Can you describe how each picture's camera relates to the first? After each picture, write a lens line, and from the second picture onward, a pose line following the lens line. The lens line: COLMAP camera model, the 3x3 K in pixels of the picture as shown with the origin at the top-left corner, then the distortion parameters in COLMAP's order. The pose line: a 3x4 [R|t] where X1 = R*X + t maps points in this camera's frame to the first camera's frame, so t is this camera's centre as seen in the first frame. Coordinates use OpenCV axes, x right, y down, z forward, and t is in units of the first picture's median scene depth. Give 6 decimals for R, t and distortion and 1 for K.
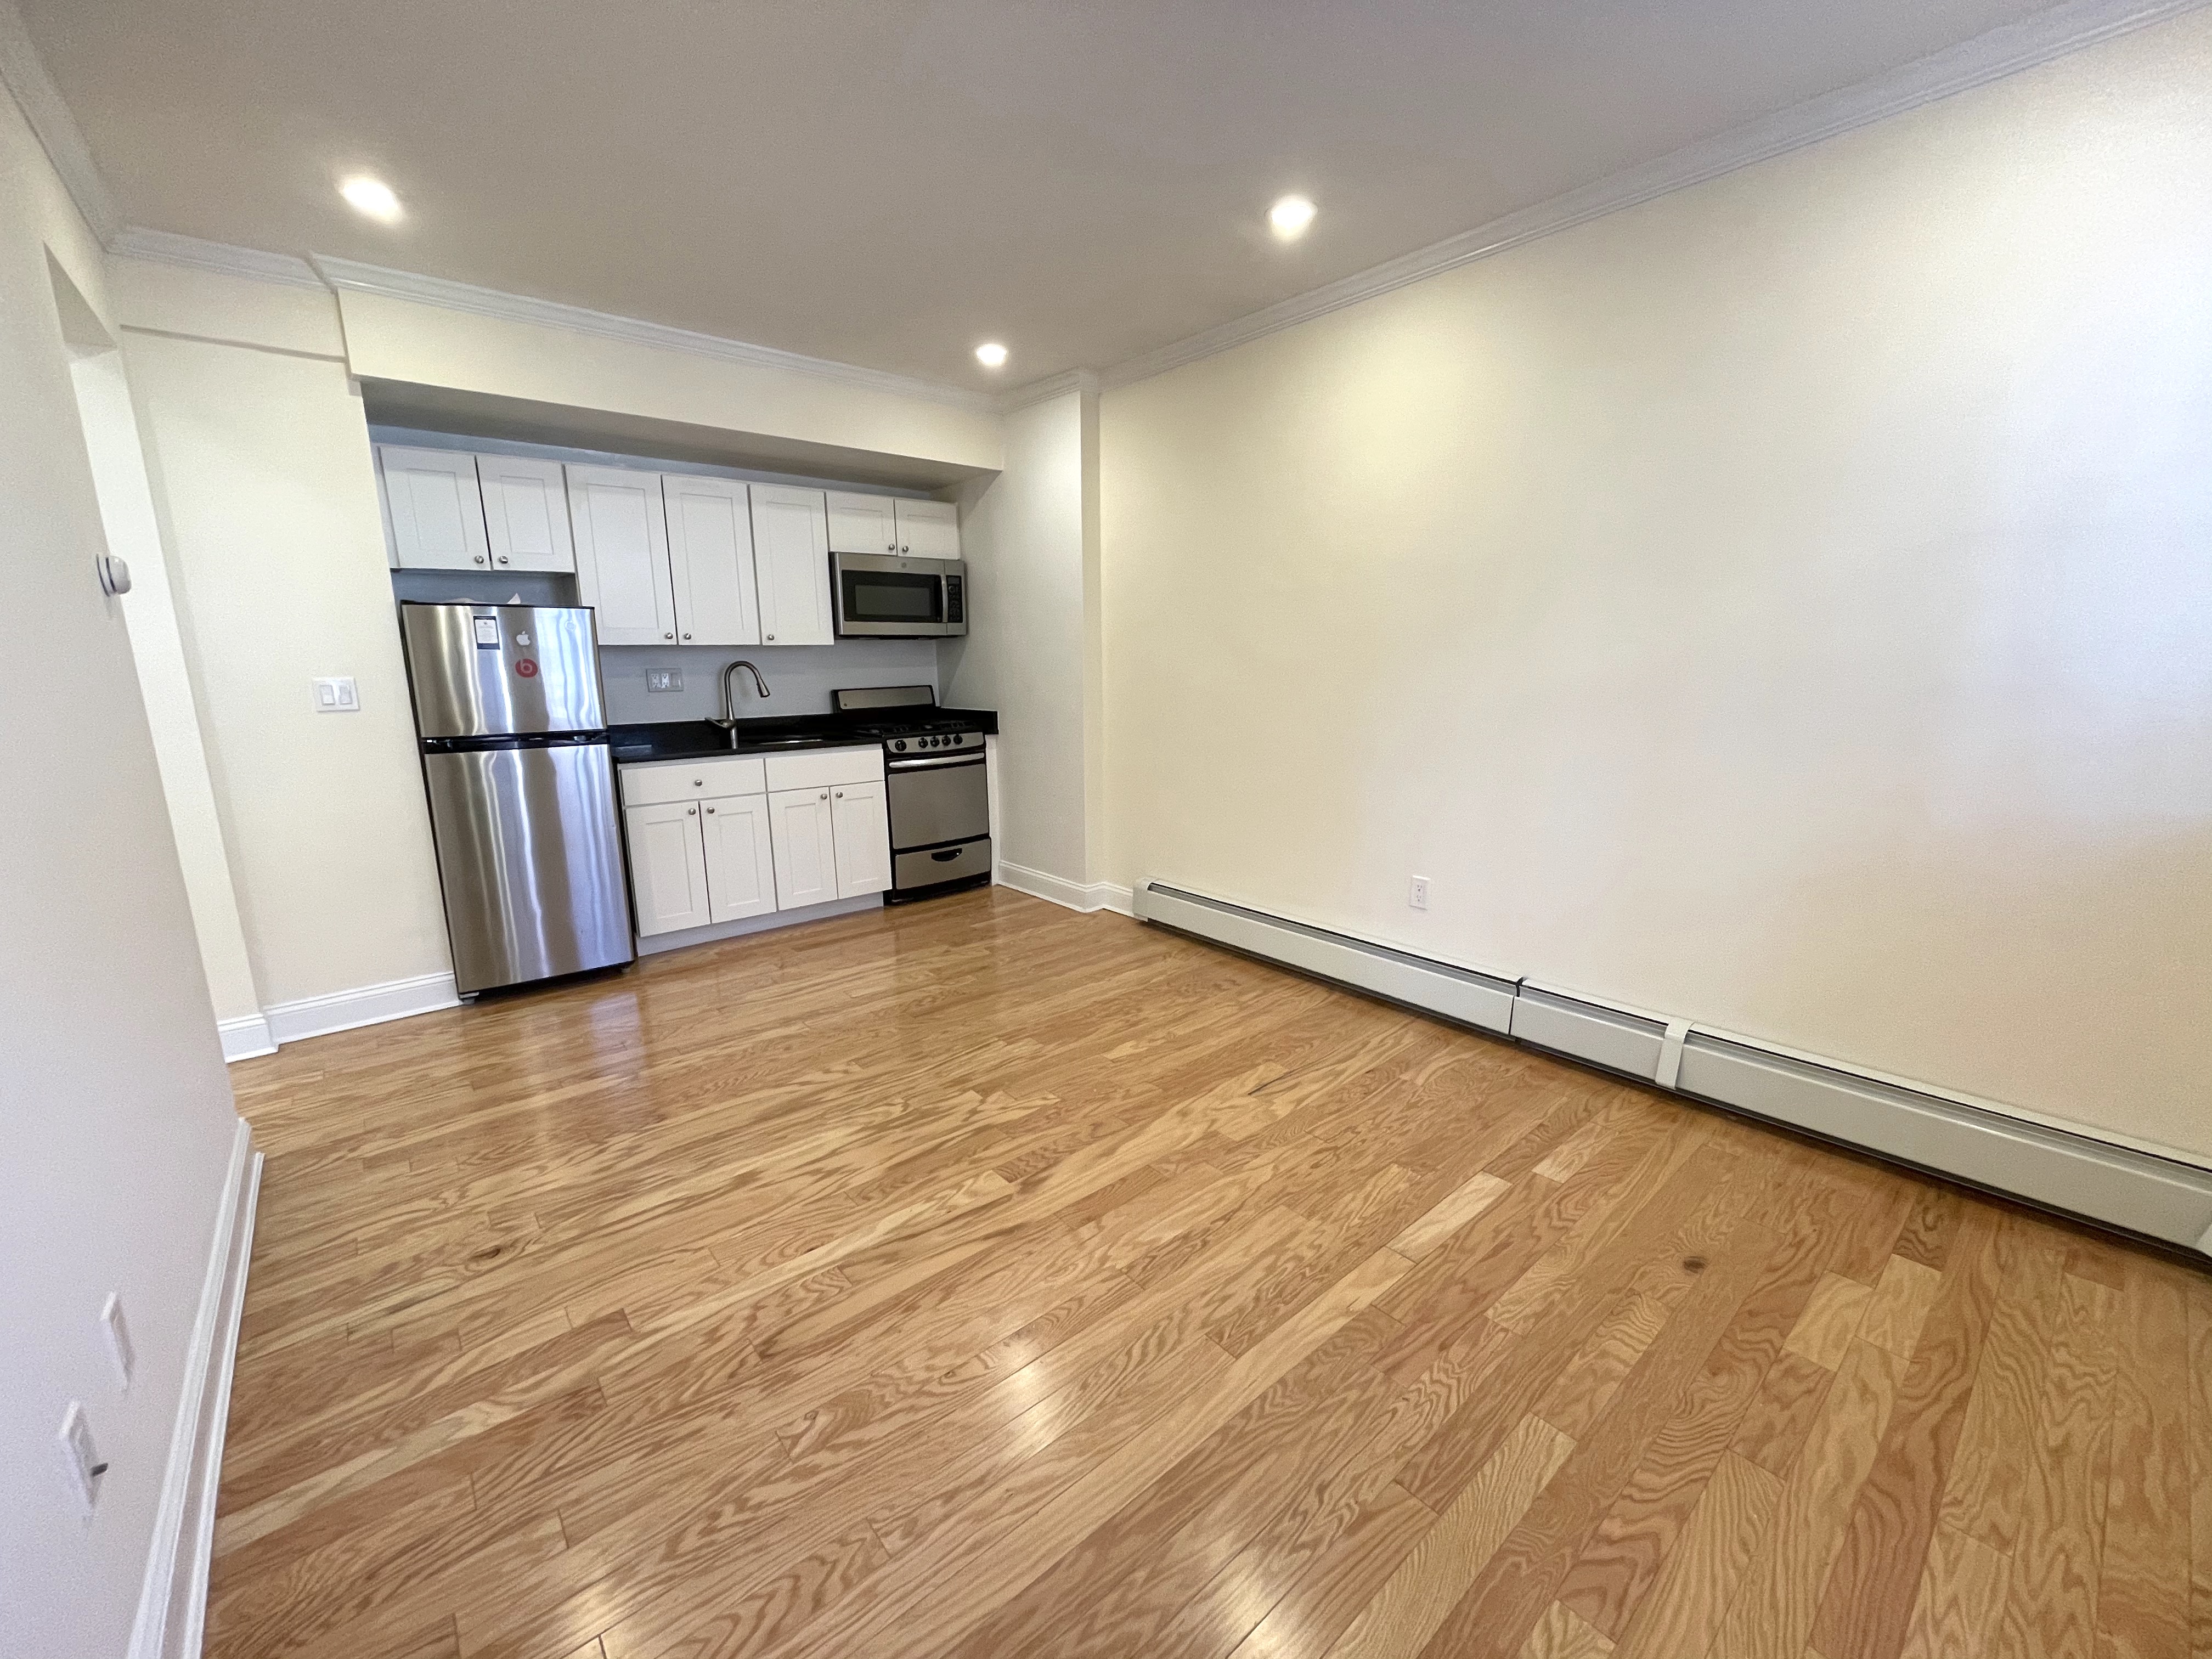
lens RADIAL K [[893.9, 0, 1105.0], [0, 893.9, 823.1], [0, 0, 1]] dist [-0.003565, -0.000029]
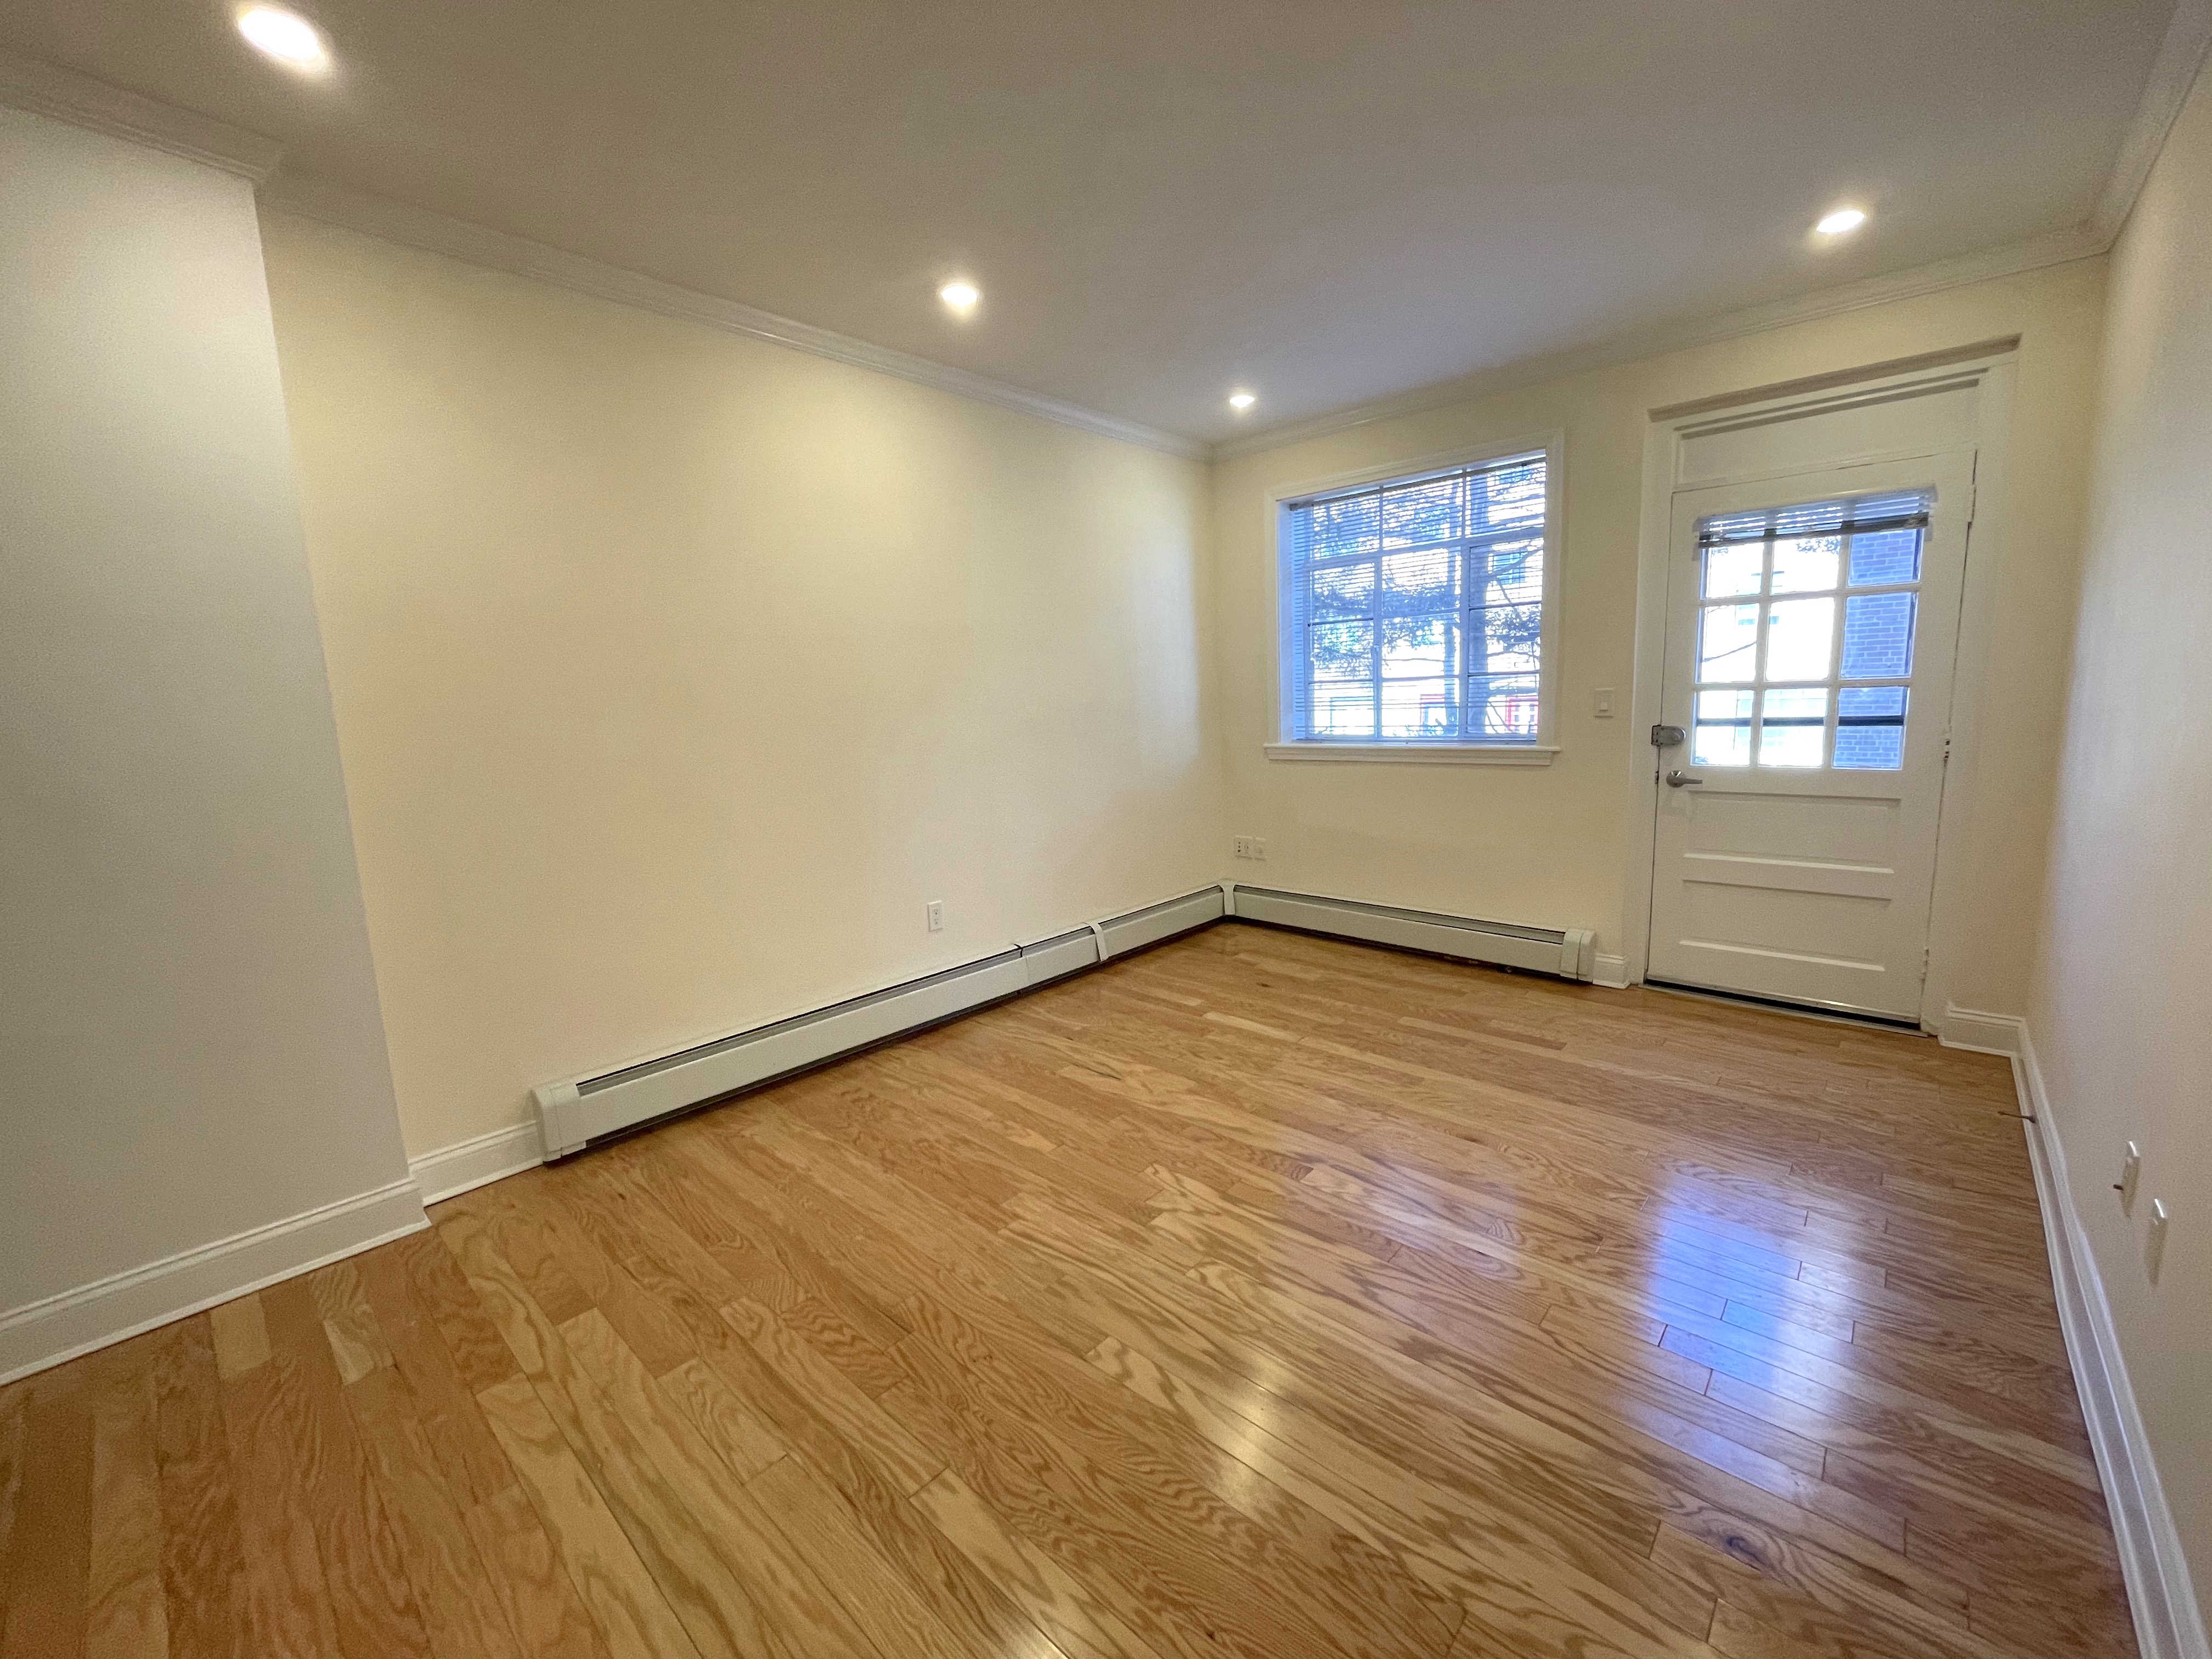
lens RADIAL K [[893.9, 0, 1110.5], [0, 893.9, 828.0], [0, 0, 1]] dist [-0.003565, -0.000029]
pose [[-0.133911, -0.128207, 0.982665, -0.940623], [0.224194, 0.961968, 0.156058, -0.188966], [-0.965301, 0.241205, -0.100075, 1.082038]]
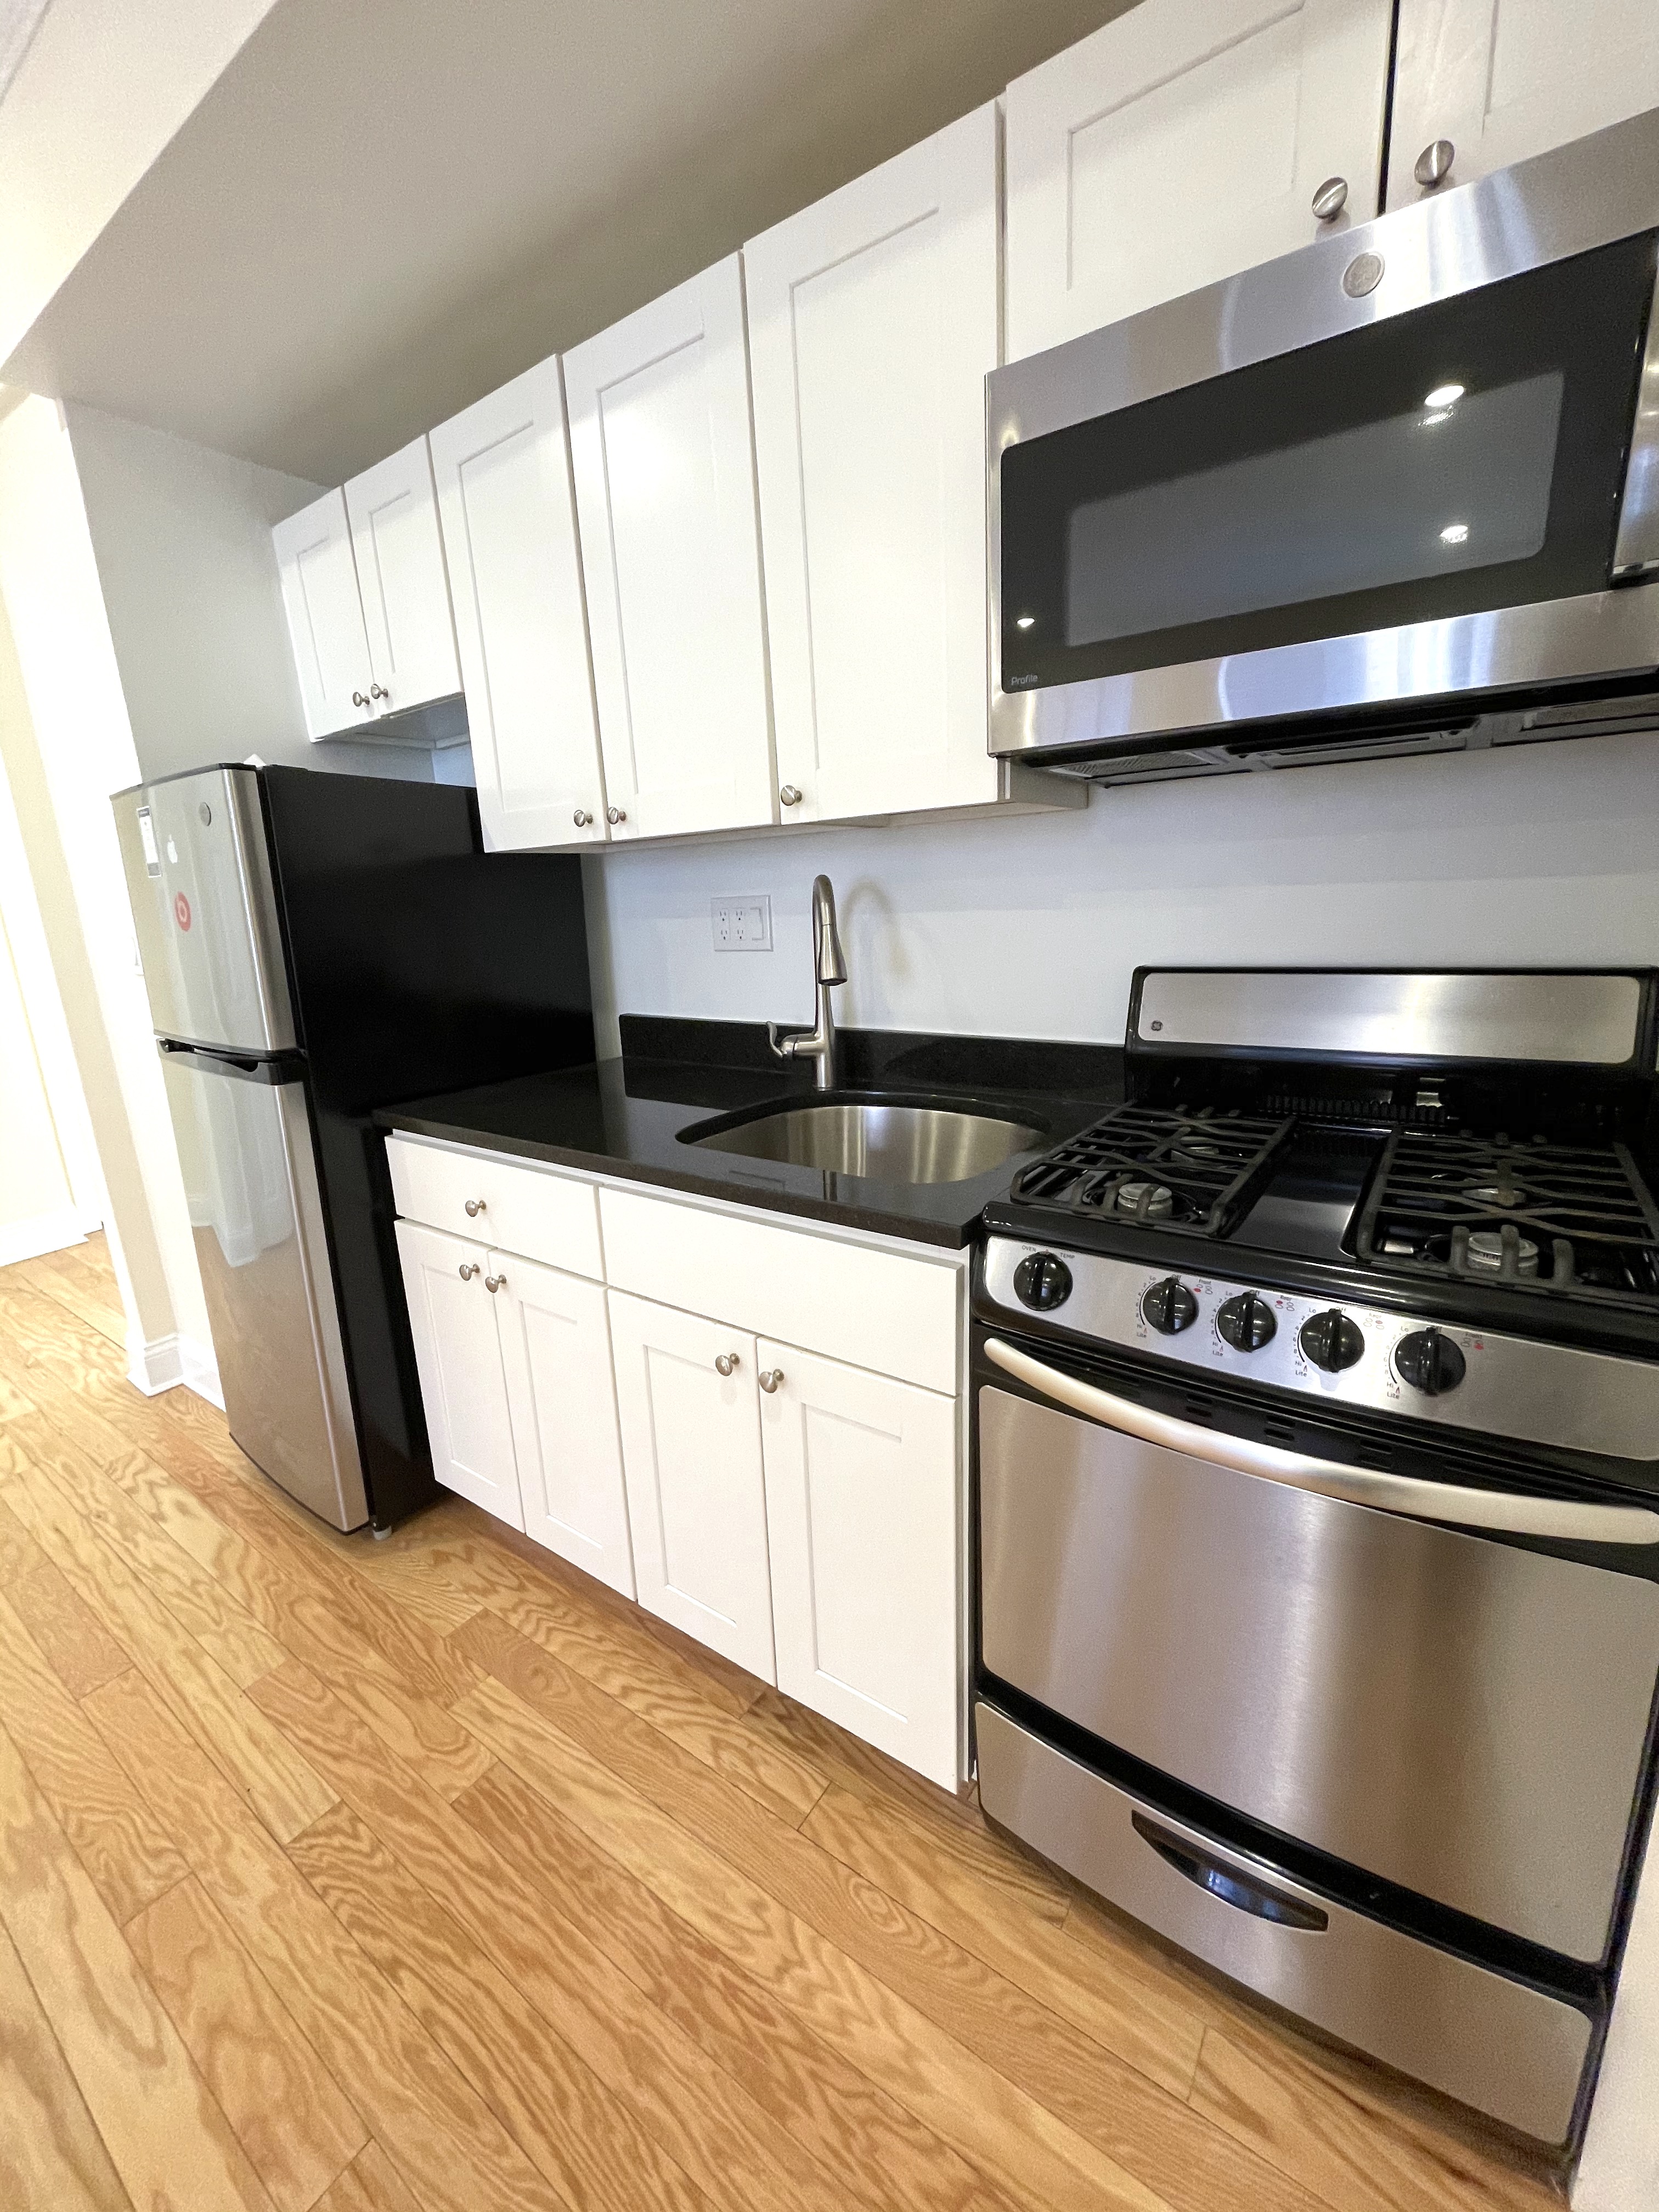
lens RADIAL K [[893.9, 0, 831.9], [0, 893.9, 1113.4], [0, 0, 1]] dist [-0.003565, -0.000029]
pose [[0.244553, 0.221996, -0.943881, -0.098007], [-0.157659, 0.969589, 0.187194, -0.270087], [0.956733, 0.103032, 0.272115, 1.563646]]
